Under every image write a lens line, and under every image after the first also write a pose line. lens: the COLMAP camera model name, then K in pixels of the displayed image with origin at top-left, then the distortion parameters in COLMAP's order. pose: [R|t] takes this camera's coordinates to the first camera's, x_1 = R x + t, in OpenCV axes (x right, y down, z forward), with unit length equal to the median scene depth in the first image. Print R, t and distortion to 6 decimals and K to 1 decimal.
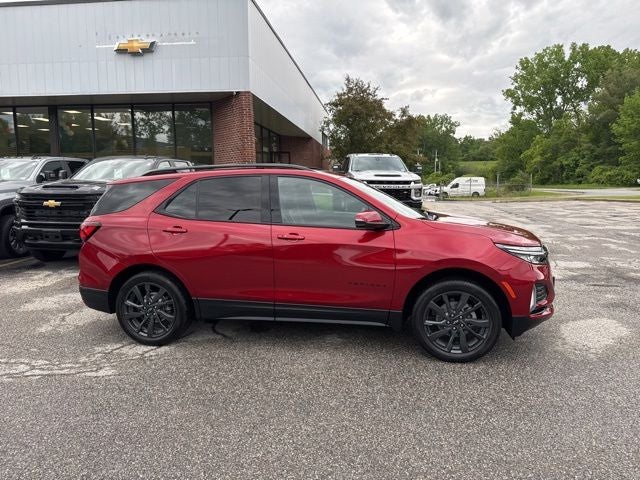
lens RADIAL K [[451.8, 0, 320.2], [0, 451.8, 245.4], [0, 0, 1]] dist [0.034036, -0.039535]
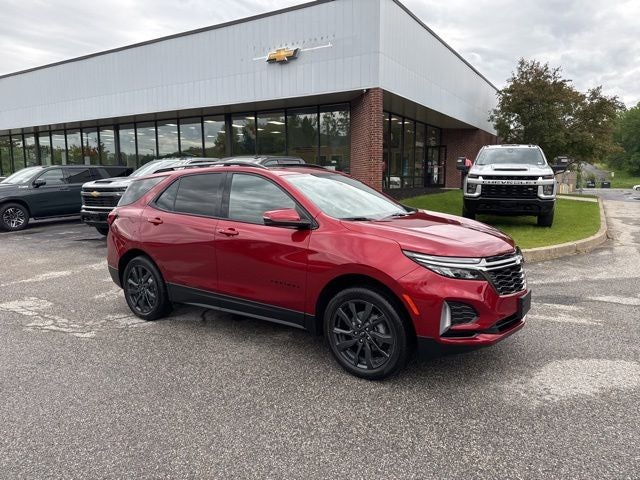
lens RADIAL K [[451.8, 0, 320.2], [0, 451.8, 241.7], [0, 0, 1]] dist [0.034036, -0.039535]
pose [[0.909819, 0.057136, -0.411054, 0.156825], [-0.056317, 0.998313, 0.014113, -0.006284], [0.411167, 0.010309, 0.911502, 0.037729]]
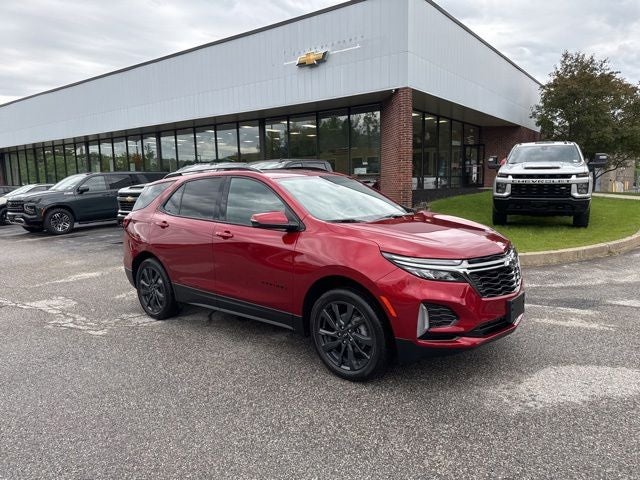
lens RADIAL K [[451.8, 0, 319.5], [0, 451.8, 244.2], [0, 0, 1]] dist [0.034036, -0.039535]
pose [[0.865884, 0.054176, -0.497302, 0.186833], [-0.051008, 0.998499, 0.019964, -0.007842], [0.497637, 0.008080, 0.867348, 0.050573]]
